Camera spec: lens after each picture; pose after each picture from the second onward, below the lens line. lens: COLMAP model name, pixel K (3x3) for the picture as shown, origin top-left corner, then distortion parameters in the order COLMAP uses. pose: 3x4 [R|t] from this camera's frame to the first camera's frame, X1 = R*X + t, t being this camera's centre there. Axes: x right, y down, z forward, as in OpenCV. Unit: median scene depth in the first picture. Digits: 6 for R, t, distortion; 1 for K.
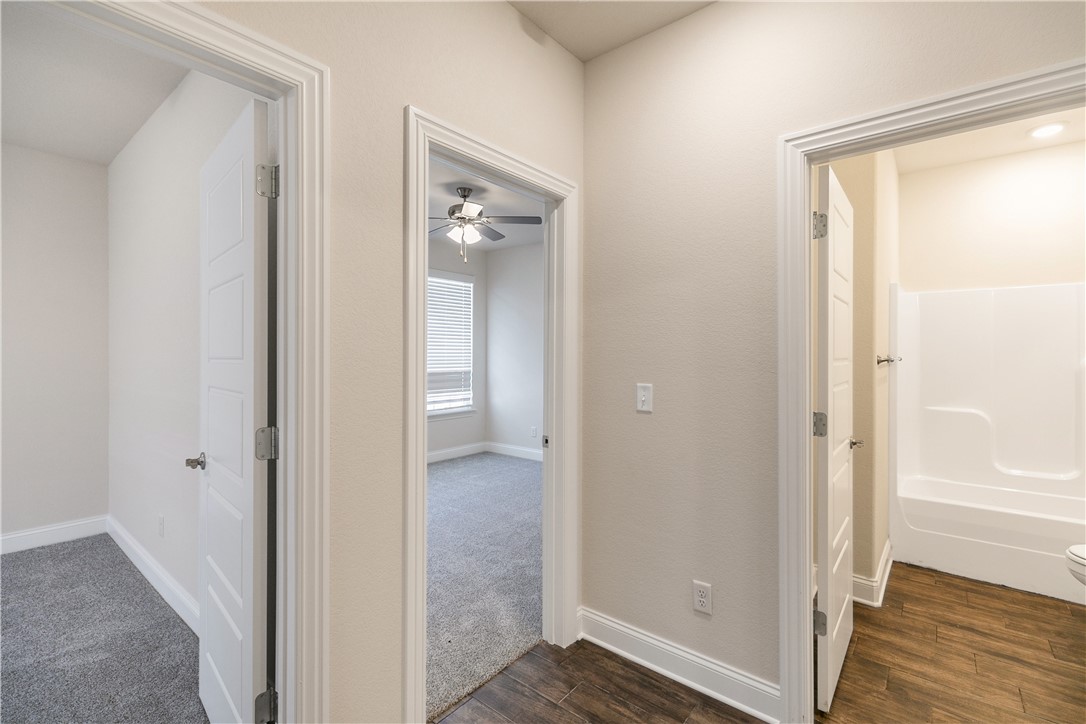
lens RADIAL K [[491.9, 0, 544.2], [0, 491.9, 352.4], [0, 0, 1]] dist [0.007983, -0.000442]
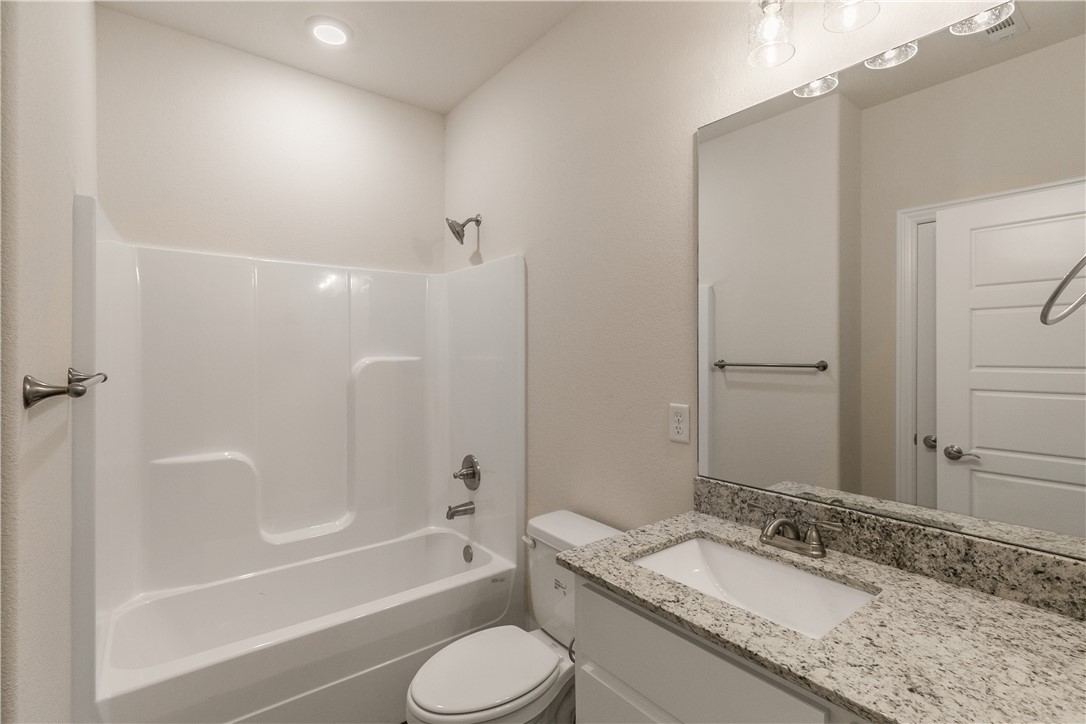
lens RADIAL K [[491.9, 0, 544.2], [0, 491.9, 352.4], [0, 0, 1]] dist [0.007983, -0.000442]
pose [[0.213160, -0.004241, 0.977008, 0.361323], [0.003614, 0.999987, 0.003552, -0.010965], [-0.977011, 0.002774, 0.213173, 0.504512]]
